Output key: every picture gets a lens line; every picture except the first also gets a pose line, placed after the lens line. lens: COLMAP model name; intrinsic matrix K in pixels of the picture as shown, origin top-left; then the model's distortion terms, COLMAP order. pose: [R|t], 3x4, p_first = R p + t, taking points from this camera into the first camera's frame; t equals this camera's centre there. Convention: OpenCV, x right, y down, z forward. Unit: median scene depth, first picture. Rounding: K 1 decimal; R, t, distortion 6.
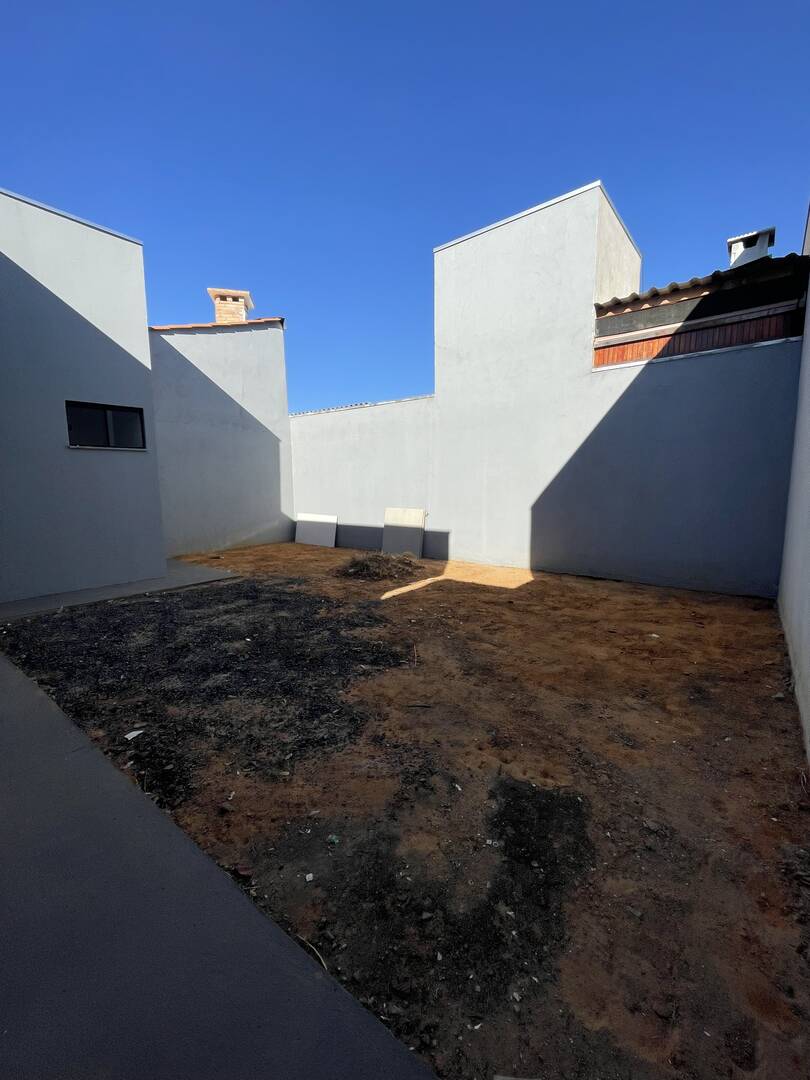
lens RADIAL K [[438.4, 0, 405.0], [0, 438.4, 540.0], [0, 0, 1]] dist [-0.001576, -0.000787]
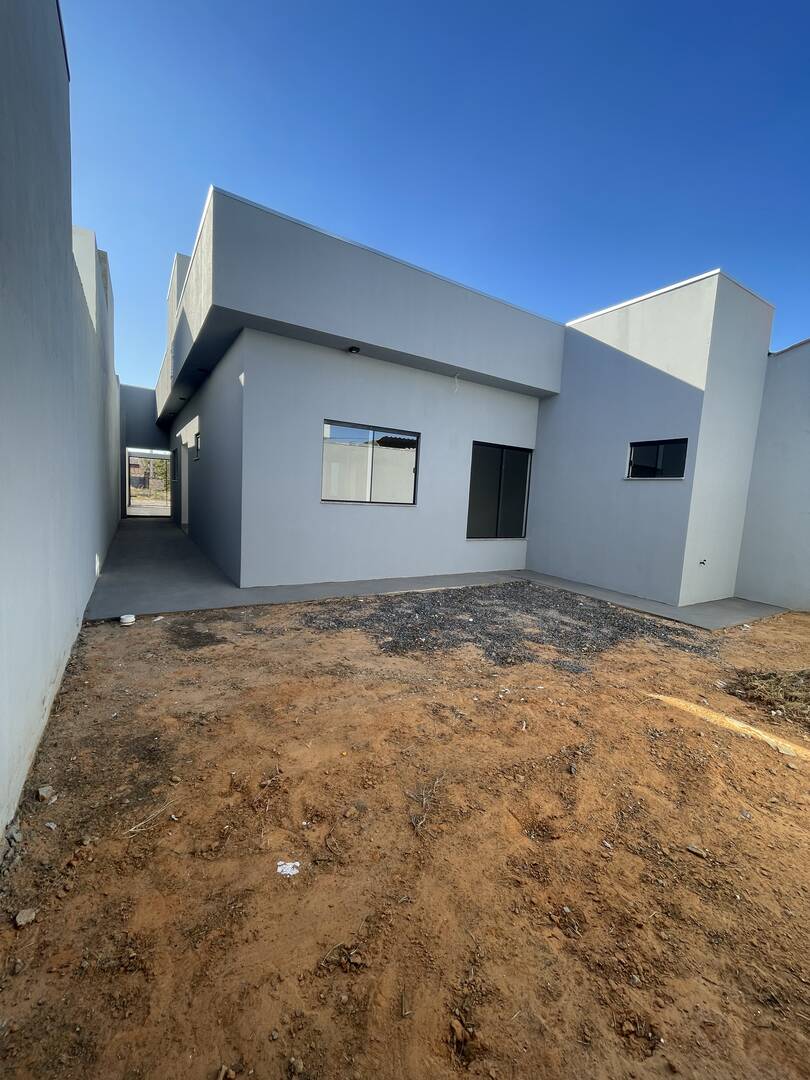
lens RADIAL K [[438.4, 0, 405.0], [0, 438.4, 540.0], [0, 0, 1]] dist [-0.001576, -0.000787]
pose [[-0.342821, 0.089914, -0.935088, 1.065659], [-0.178671, 0.970998, 0.158871, -0.204861], [0.922253, 0.221538, -0.316814, 1.388946]]
